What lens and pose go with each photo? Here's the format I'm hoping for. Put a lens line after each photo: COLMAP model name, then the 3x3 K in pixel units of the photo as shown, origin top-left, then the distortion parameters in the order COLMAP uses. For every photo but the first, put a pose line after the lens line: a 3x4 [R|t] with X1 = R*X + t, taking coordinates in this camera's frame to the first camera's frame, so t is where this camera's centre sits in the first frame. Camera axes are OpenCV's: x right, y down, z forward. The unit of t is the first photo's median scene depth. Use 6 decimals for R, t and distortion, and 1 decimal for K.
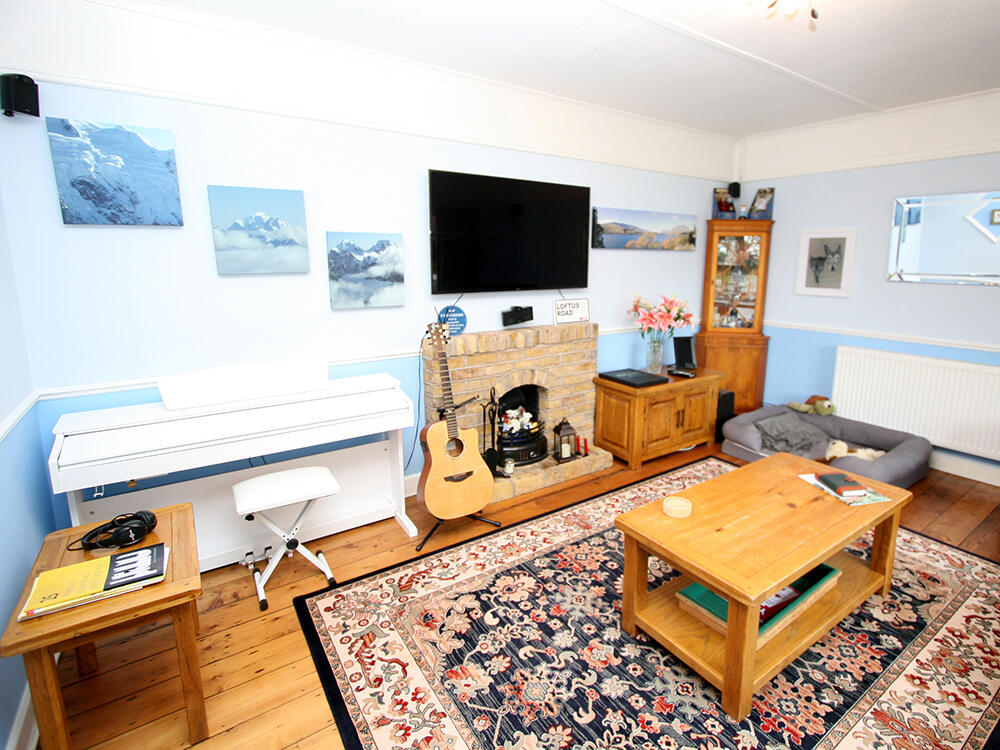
lens RADIAL K [[561.7, 0, 500.0], [0, 561.7, 375.0], [0, 0, 1]] dist [-0.003392, -0.000646]
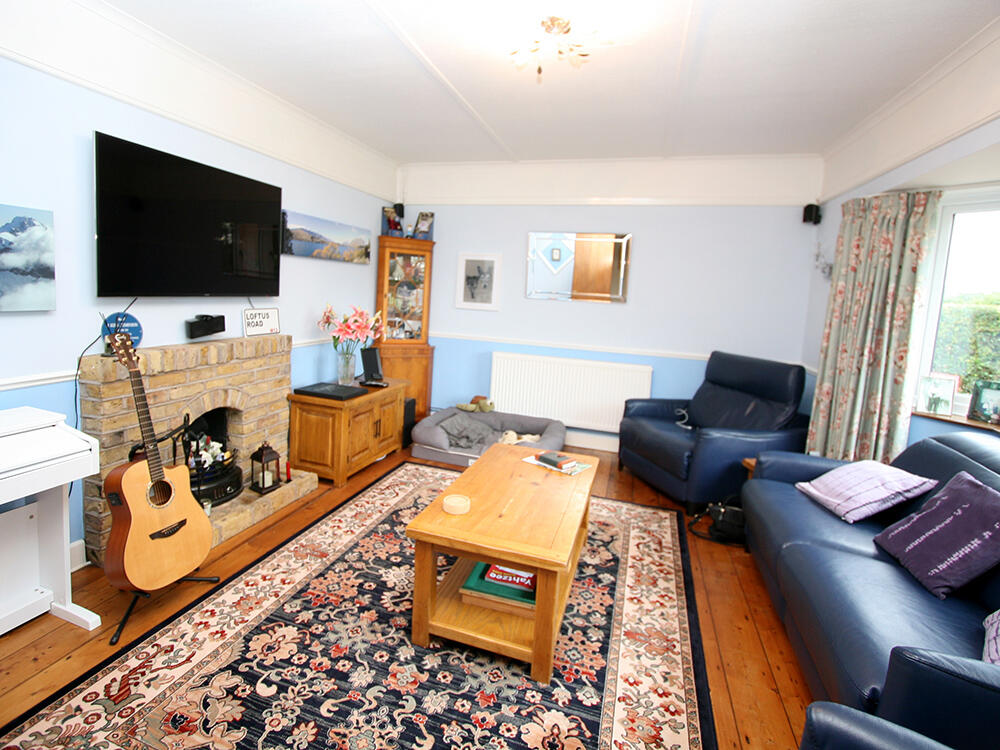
lens RADIAL K [[567.6, 0, 499.5], [0, 567.6, 362.8], [0, 0, 1]] dist [-0.001226, -0.000902]
pose [[0.782578, -0.044251, 0.620978, -0.173774], [0.078944, 0.996472, -0.028479, 0.008612], [-0.617527, 0.071310, 0.783310, 0.079097]]
